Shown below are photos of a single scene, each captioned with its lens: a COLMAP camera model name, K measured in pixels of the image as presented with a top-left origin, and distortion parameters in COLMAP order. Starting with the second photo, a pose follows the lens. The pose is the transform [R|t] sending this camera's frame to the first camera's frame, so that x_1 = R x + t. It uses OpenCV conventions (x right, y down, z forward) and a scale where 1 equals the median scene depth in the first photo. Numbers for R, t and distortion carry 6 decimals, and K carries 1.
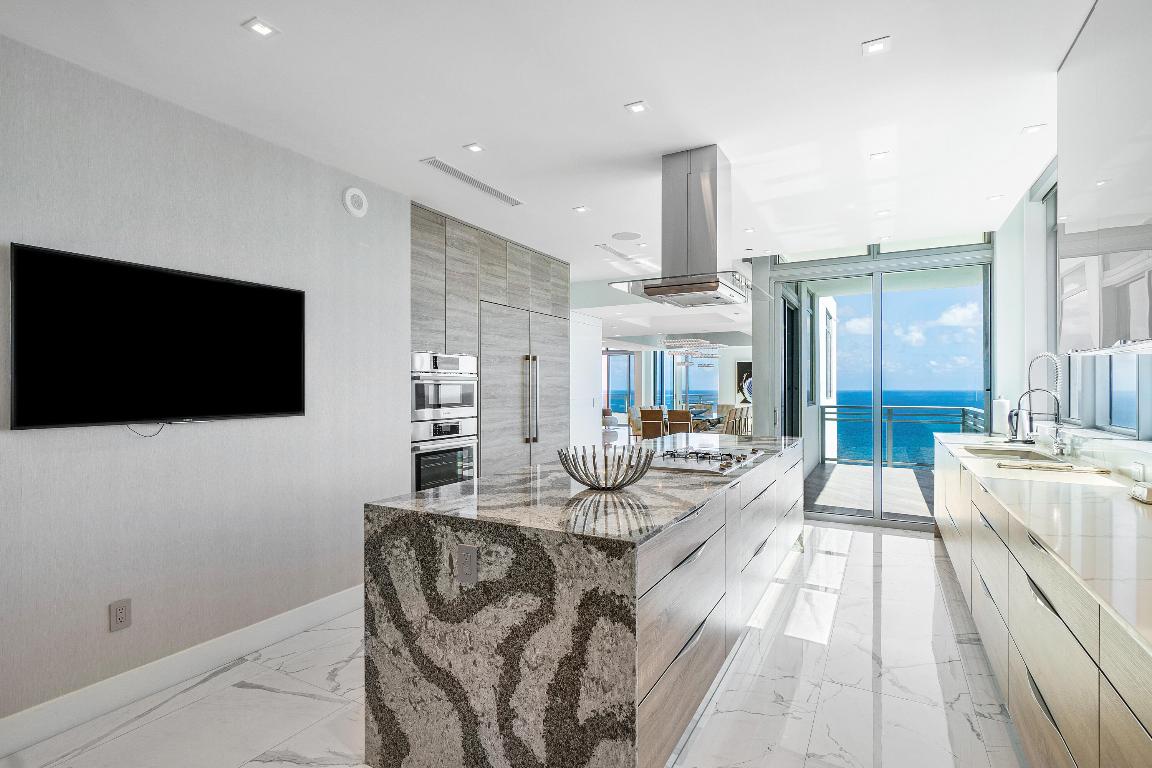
lens RADIAL K [[552.1, 0, 576.3], [0, 552.1, 388.1], [0, 0, 1]] dist [-0.004829, 0.000210]
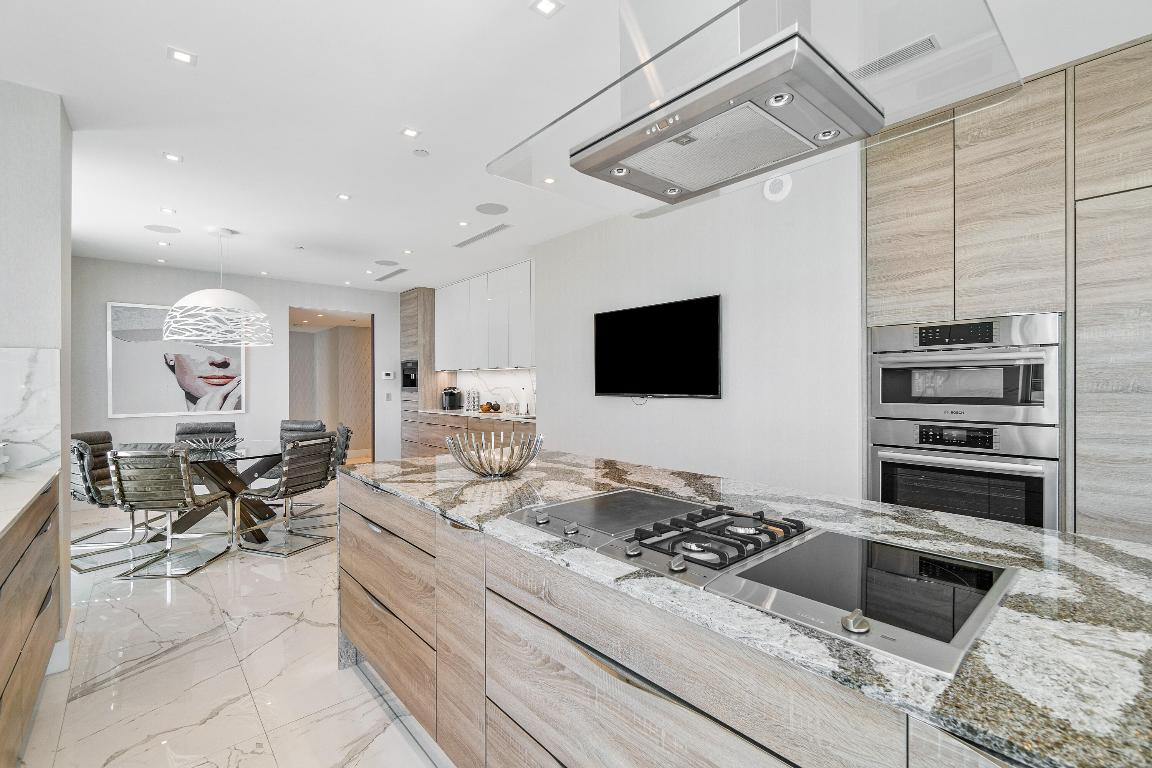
lens RADIAL K [[506.1, 0, 576.9], [0, 506.1, 385.0], [0, 0, 1]] dist [0.002730, -0.000018]
pose [[-0.333642, 0.004282, -0.942690, 1.093301], [0.003502, 0.999988, 0.003302, 0.025576], [0.942693, -0.002199, -0.333653, 1.832213]]
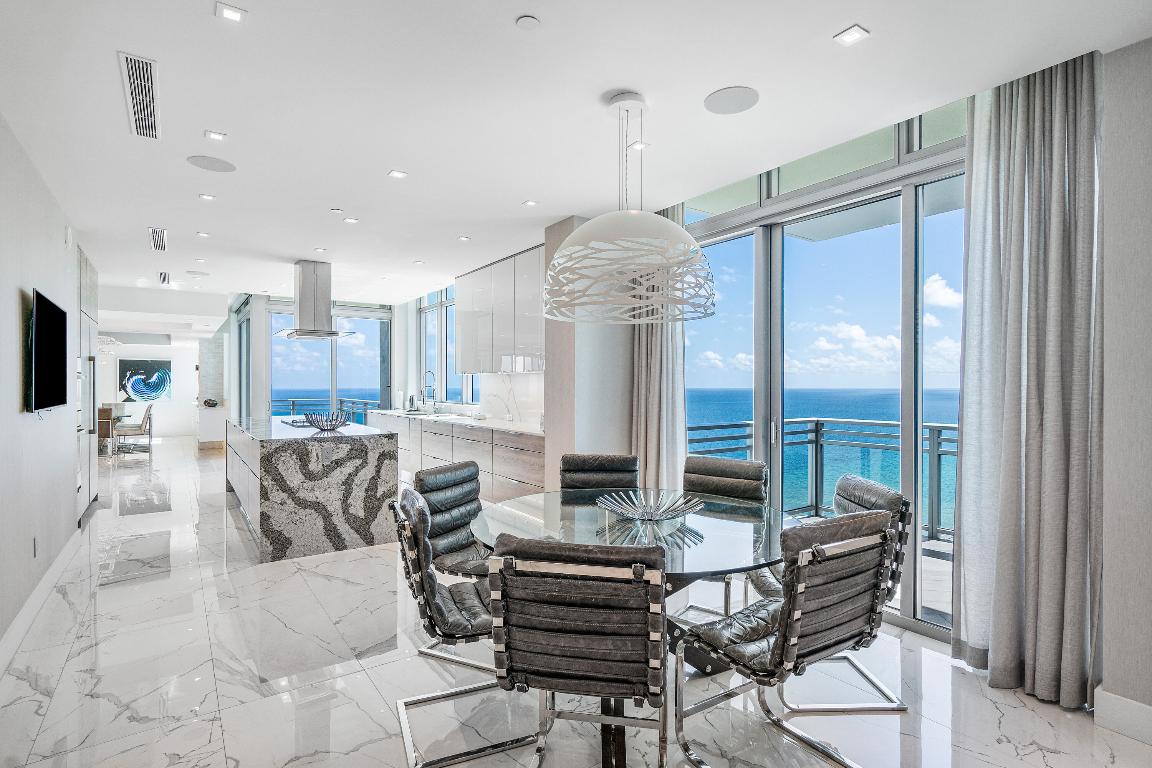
lens RADIAL K [[552.1, 0, 578.0], [0, 552.1, 387.2], [0, 0, 1]] dist [-0.004829, 0.000210]
pose [[0.426262, 0.001056, 0.904599, -1.911276], [-0.001189, 0.999999, -0.000607, 0.010486], [-0.904599, -0.000817, 0.426263, -1.070564]]
